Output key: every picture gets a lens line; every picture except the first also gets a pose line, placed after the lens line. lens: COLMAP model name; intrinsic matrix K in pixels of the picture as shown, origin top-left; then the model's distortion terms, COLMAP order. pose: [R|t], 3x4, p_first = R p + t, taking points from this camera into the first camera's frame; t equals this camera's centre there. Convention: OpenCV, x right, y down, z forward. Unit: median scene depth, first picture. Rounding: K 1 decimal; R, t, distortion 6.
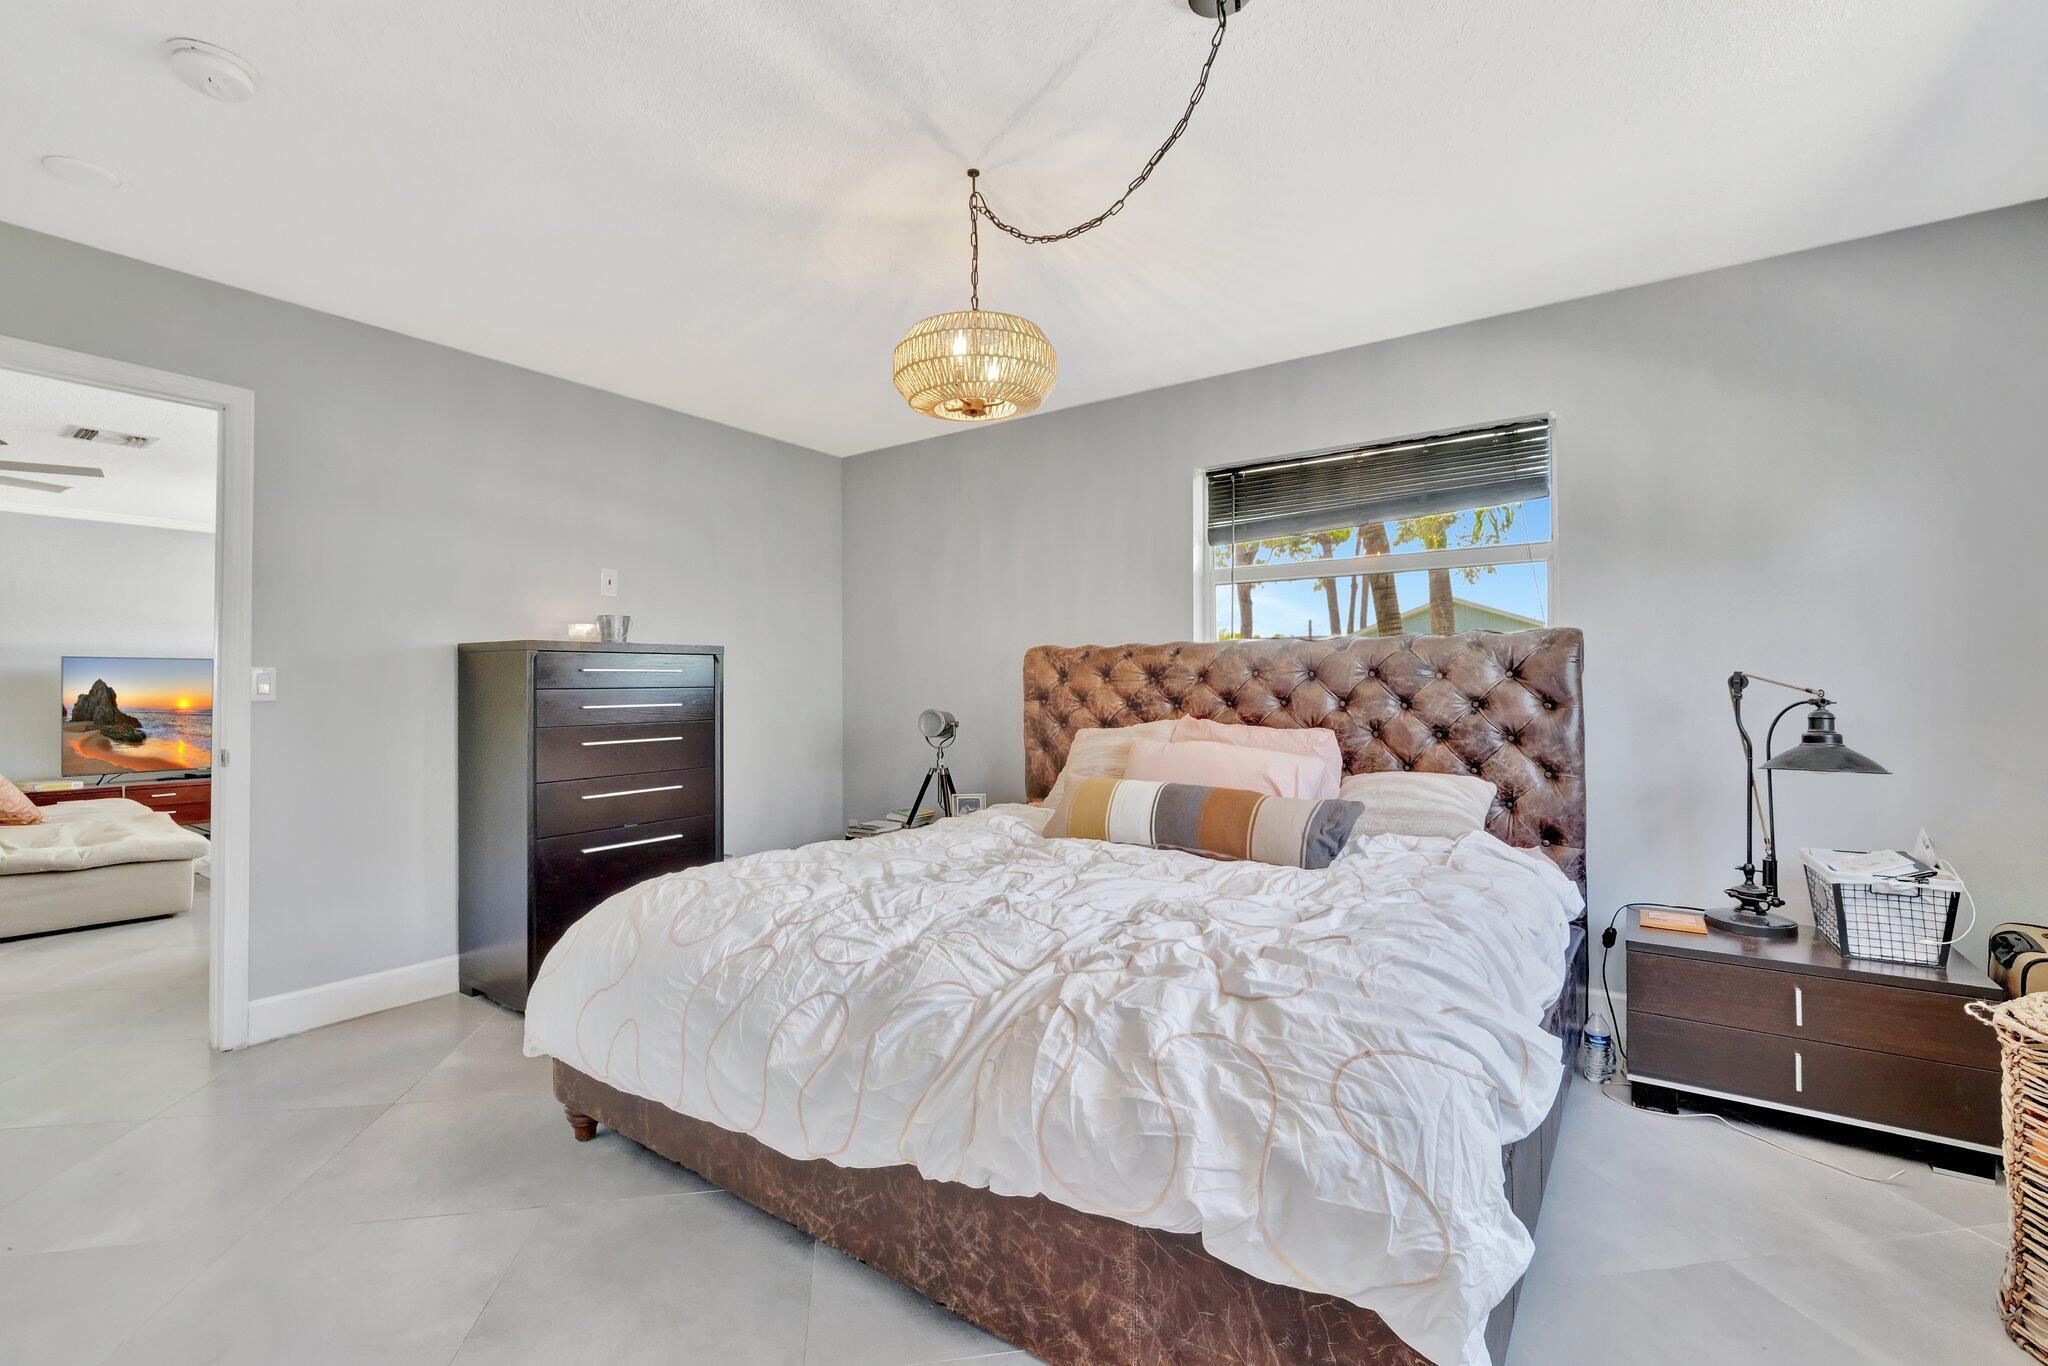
lens RADIAL K [[883.2, 0, 1001.4], [0, 883.2, 668.7], [0, 0, 1]] dist [-0.000218, -0.000188]
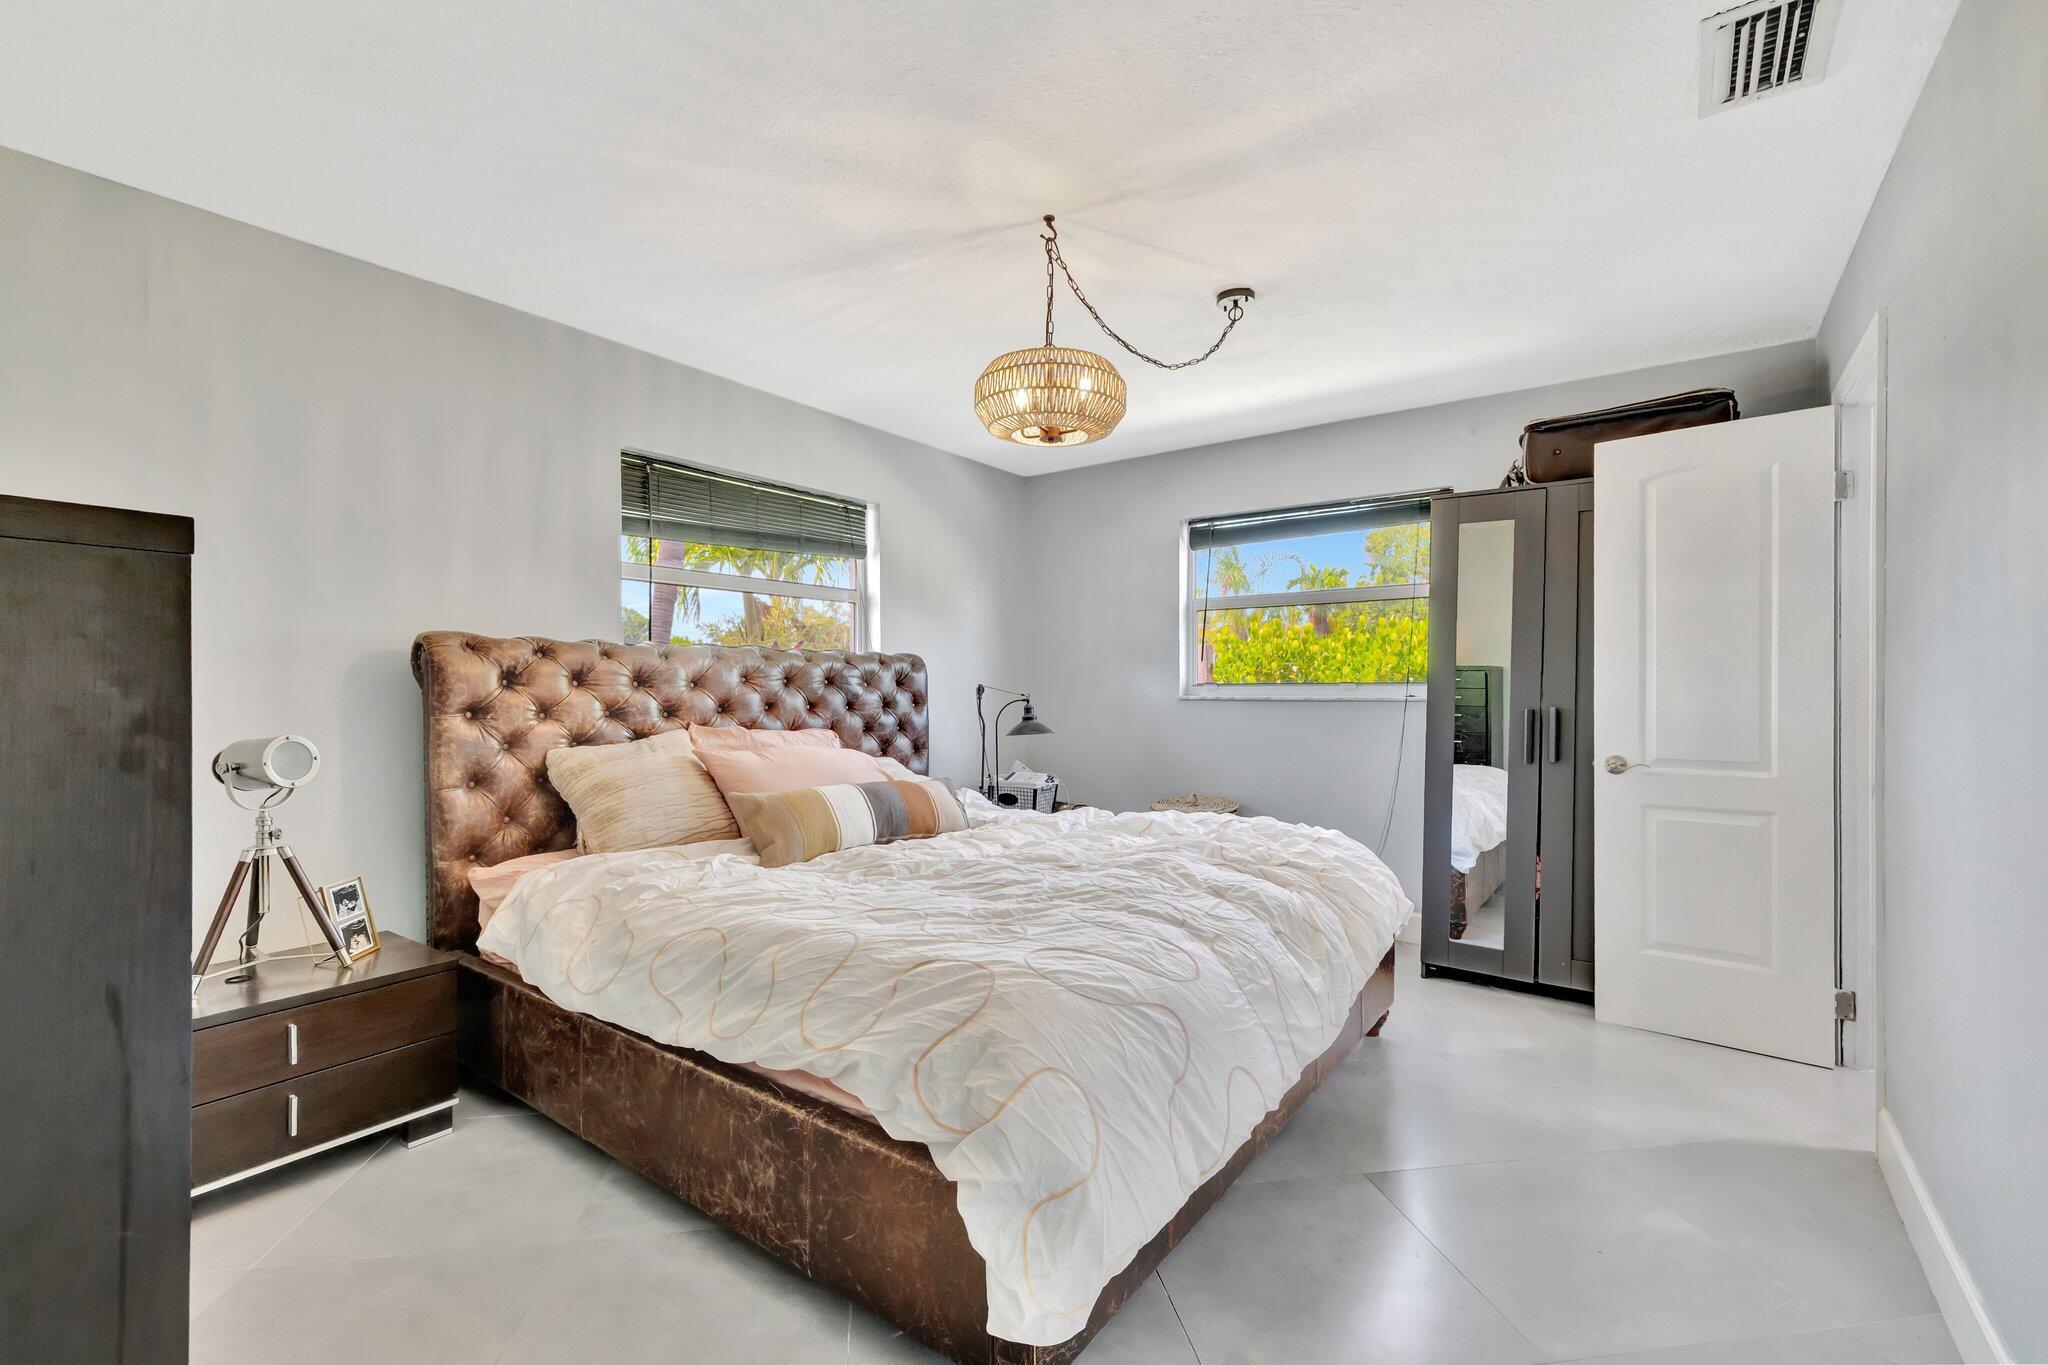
lens RADIAL K [[883.2, 0, 1001.4], [0, 883.2, 668.2], [0, 0, 1]] dist [-0.000218, -0.000188]
pose [[0.037128, 0.021152, 0.999087, -0.809676], [-0.026554, 0.999444, -0.020173, 0.004975], [-0.998958, -0.025781, 0.037669, 0.730366]]
